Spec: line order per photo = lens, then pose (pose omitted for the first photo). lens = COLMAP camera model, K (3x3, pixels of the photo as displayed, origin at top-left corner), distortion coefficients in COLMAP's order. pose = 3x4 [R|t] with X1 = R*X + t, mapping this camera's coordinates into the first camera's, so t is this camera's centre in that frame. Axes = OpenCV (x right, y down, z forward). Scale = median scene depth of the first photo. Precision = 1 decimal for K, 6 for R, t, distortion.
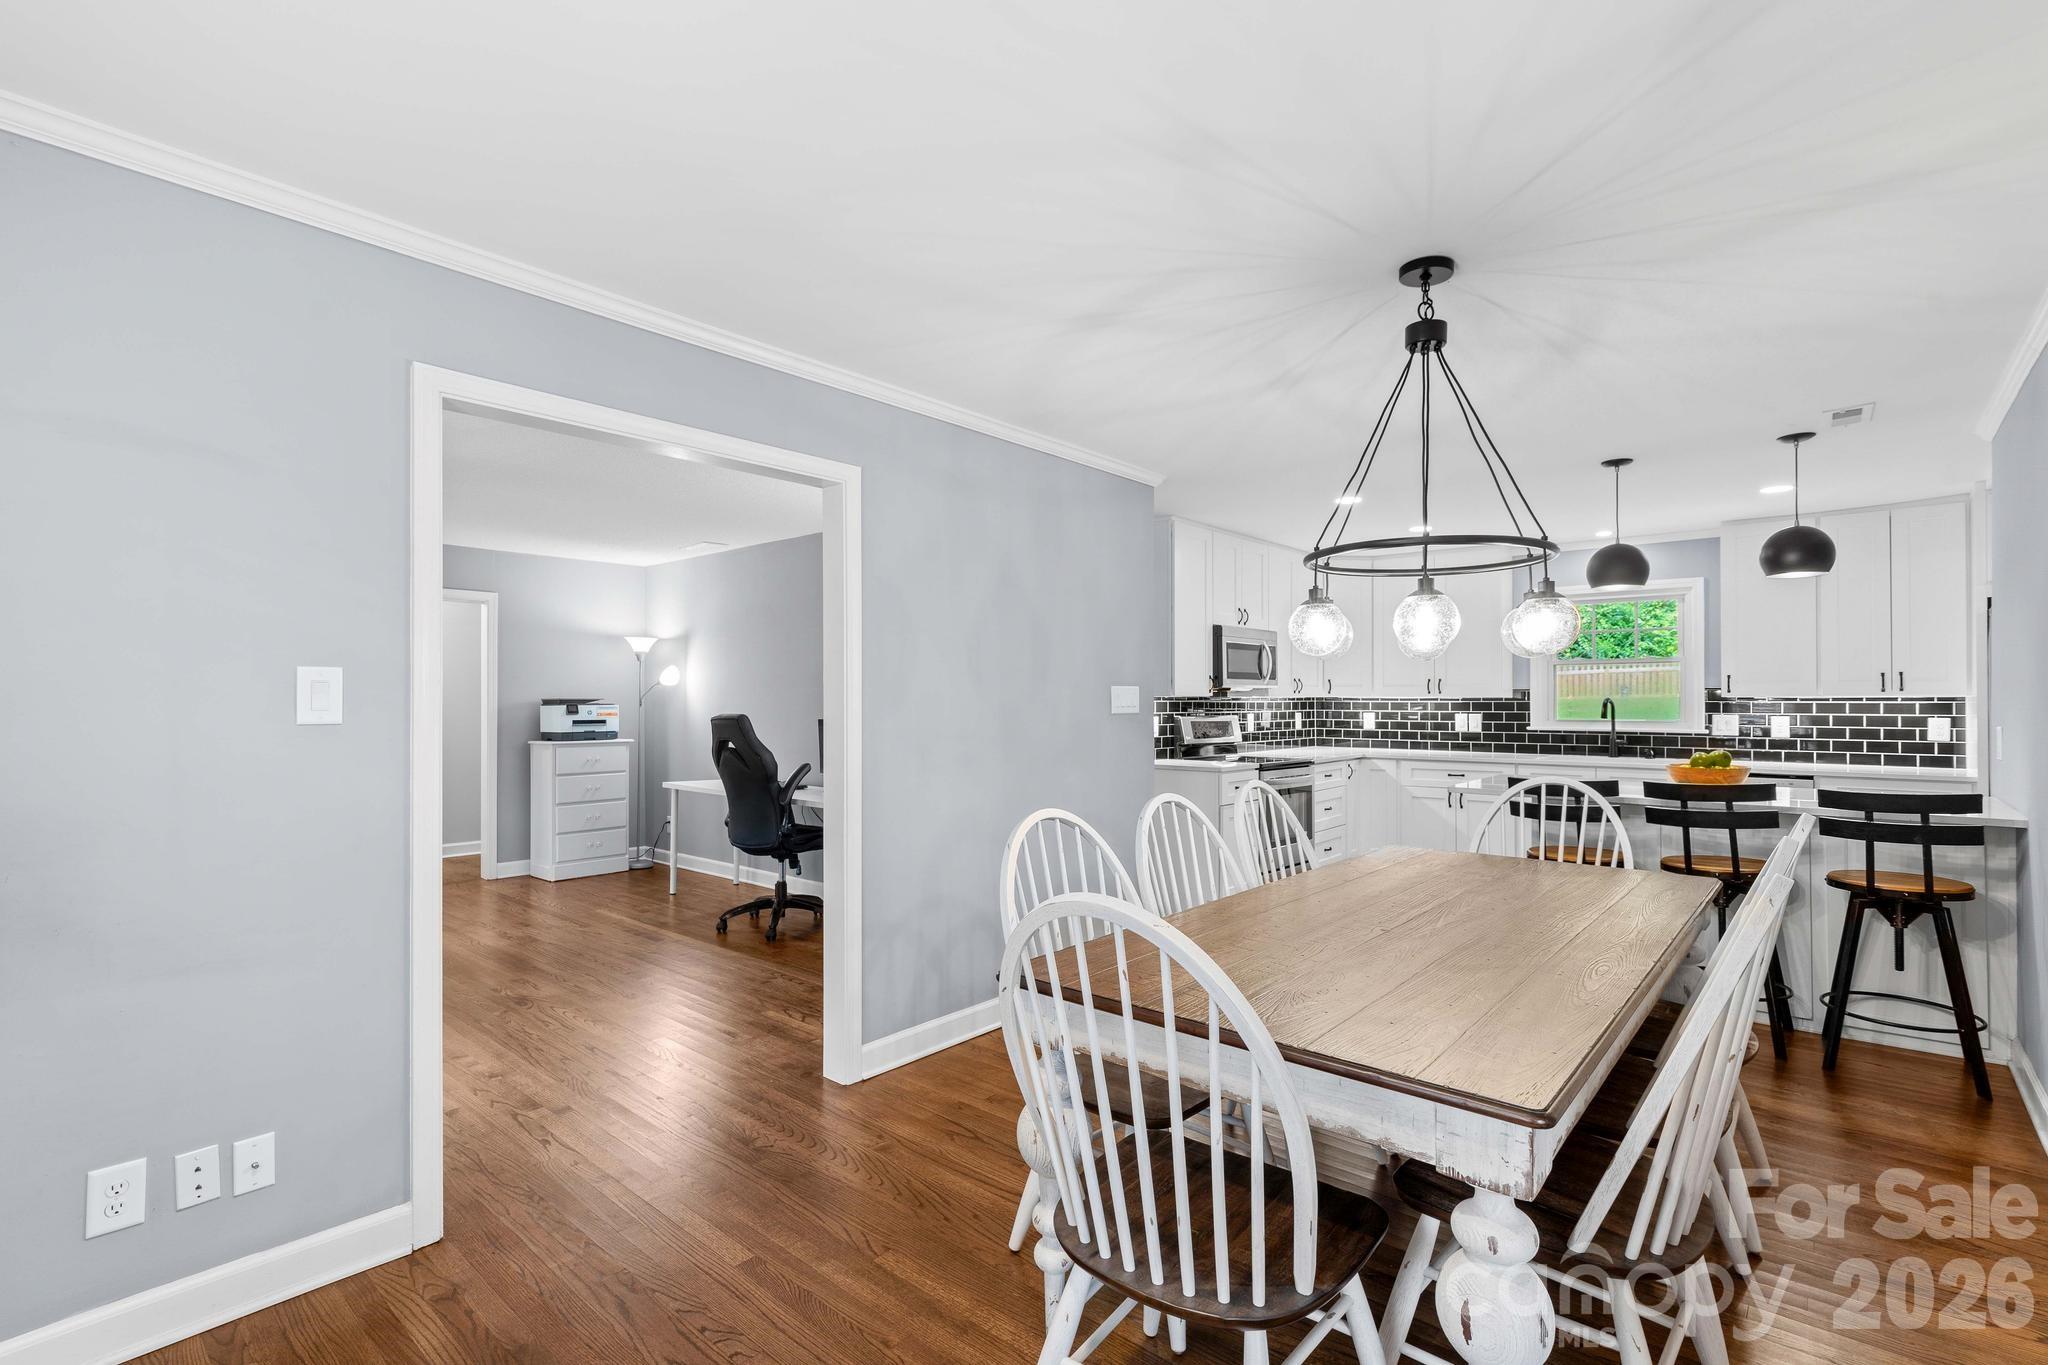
lens RADIAL K [[947.8, 0, 1016.9], [0, 947.8, 690.5], [0, 0, 1]] dist [-0.000821, -0.000614]
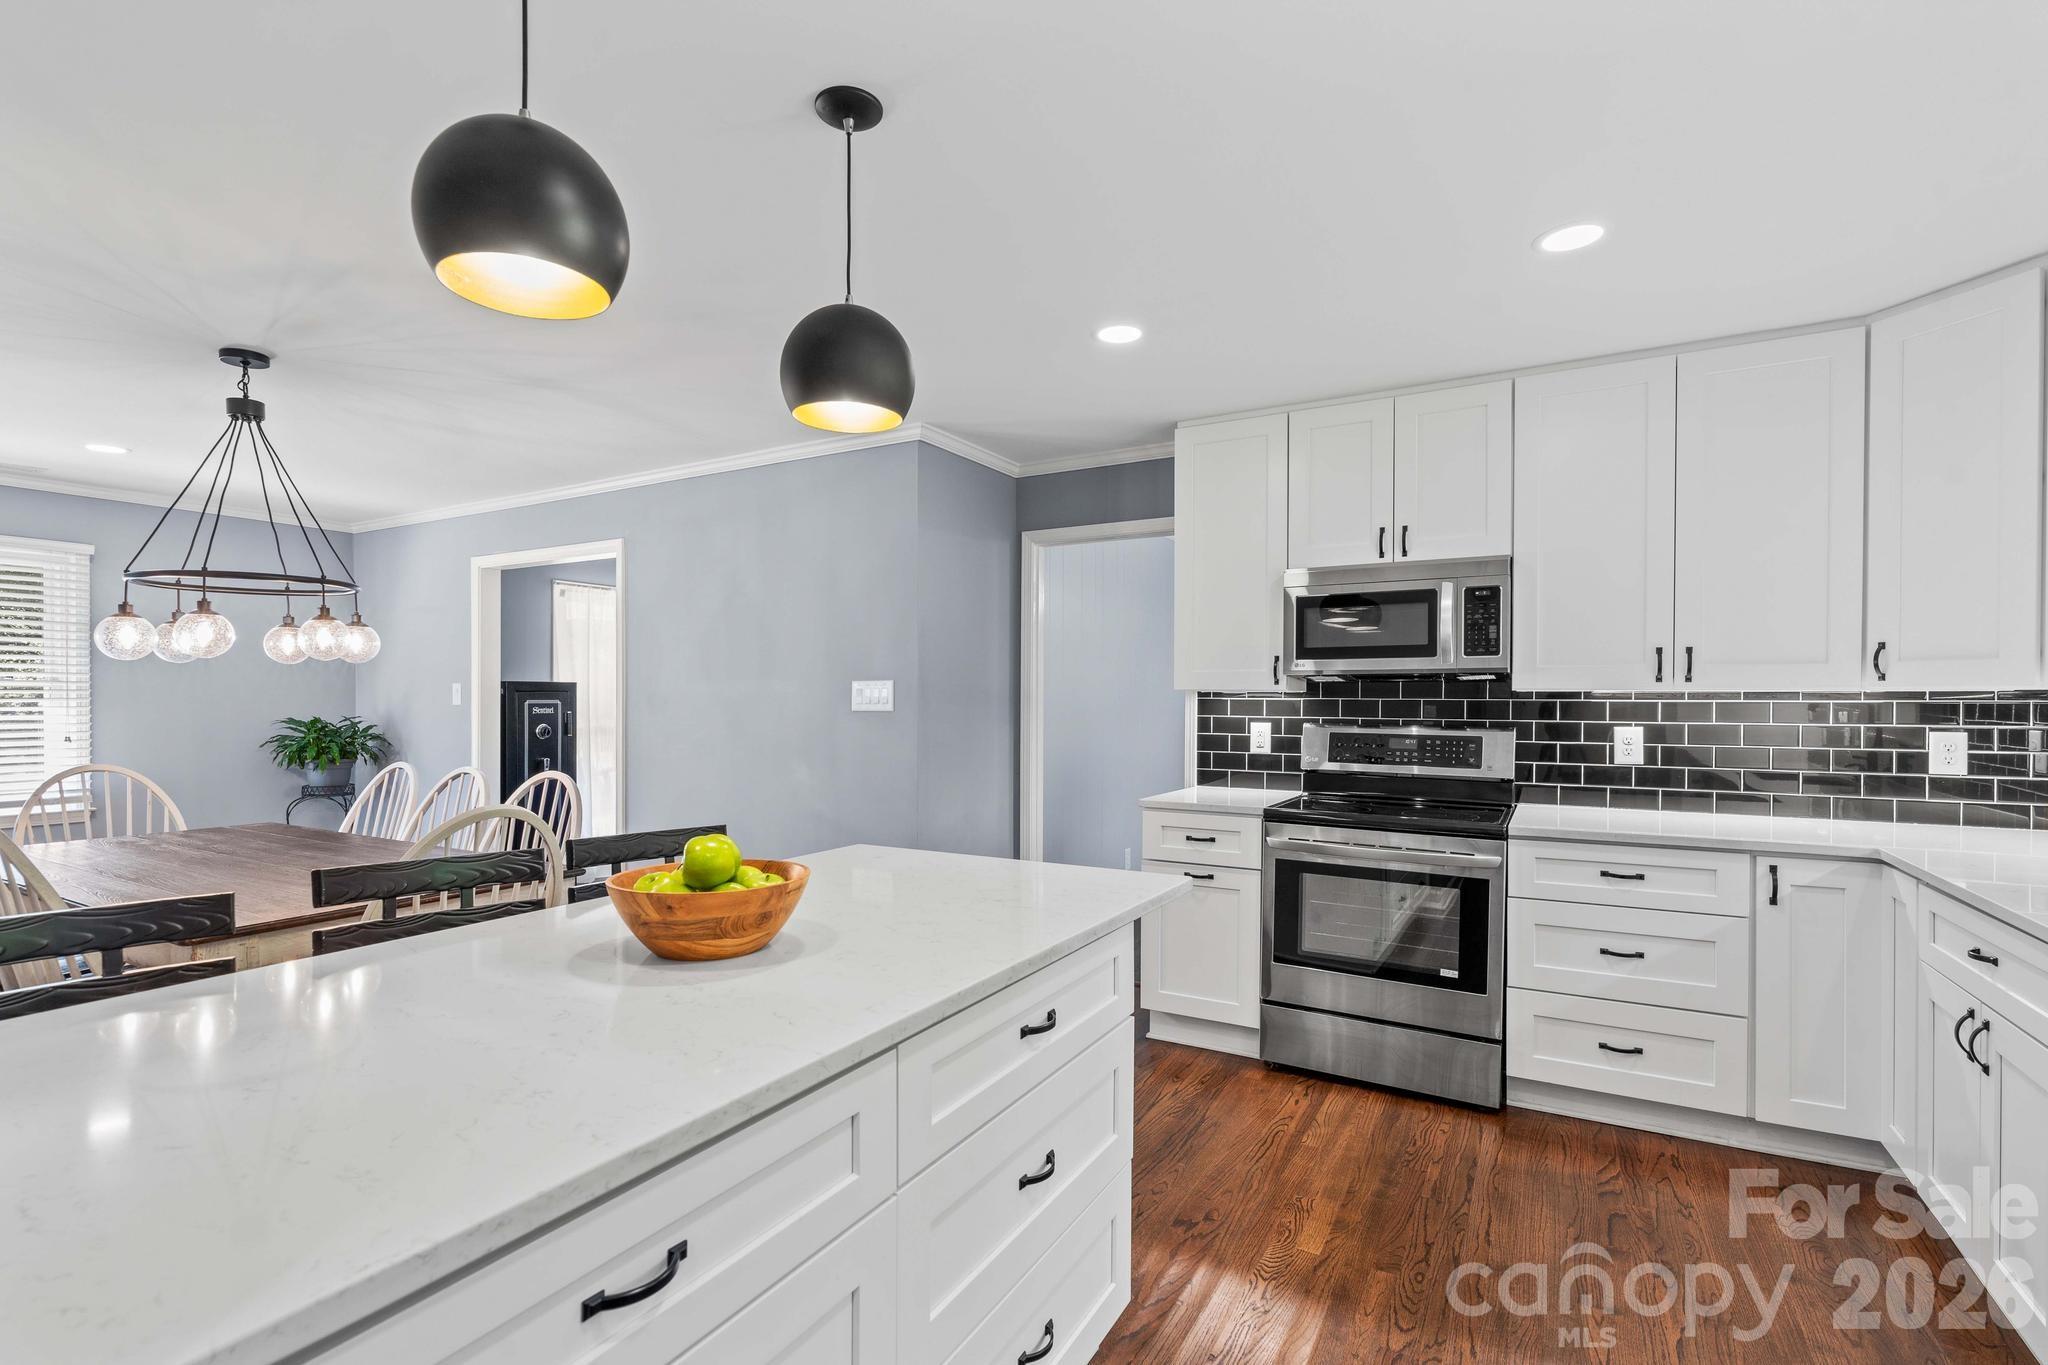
lens RADIAL K [[945.2, 0, 1018.2], [0, 945.2, 707.2], [0, 0, 1]] dist [-0.000637, 0.000054]
pose [[0.198965, 0.009730, -0.979958, 0.731088], [0.006214, 0.999918, 0.011190, 0.008904], [0.979987, -0.008316, 0.198889, 0.697353]]
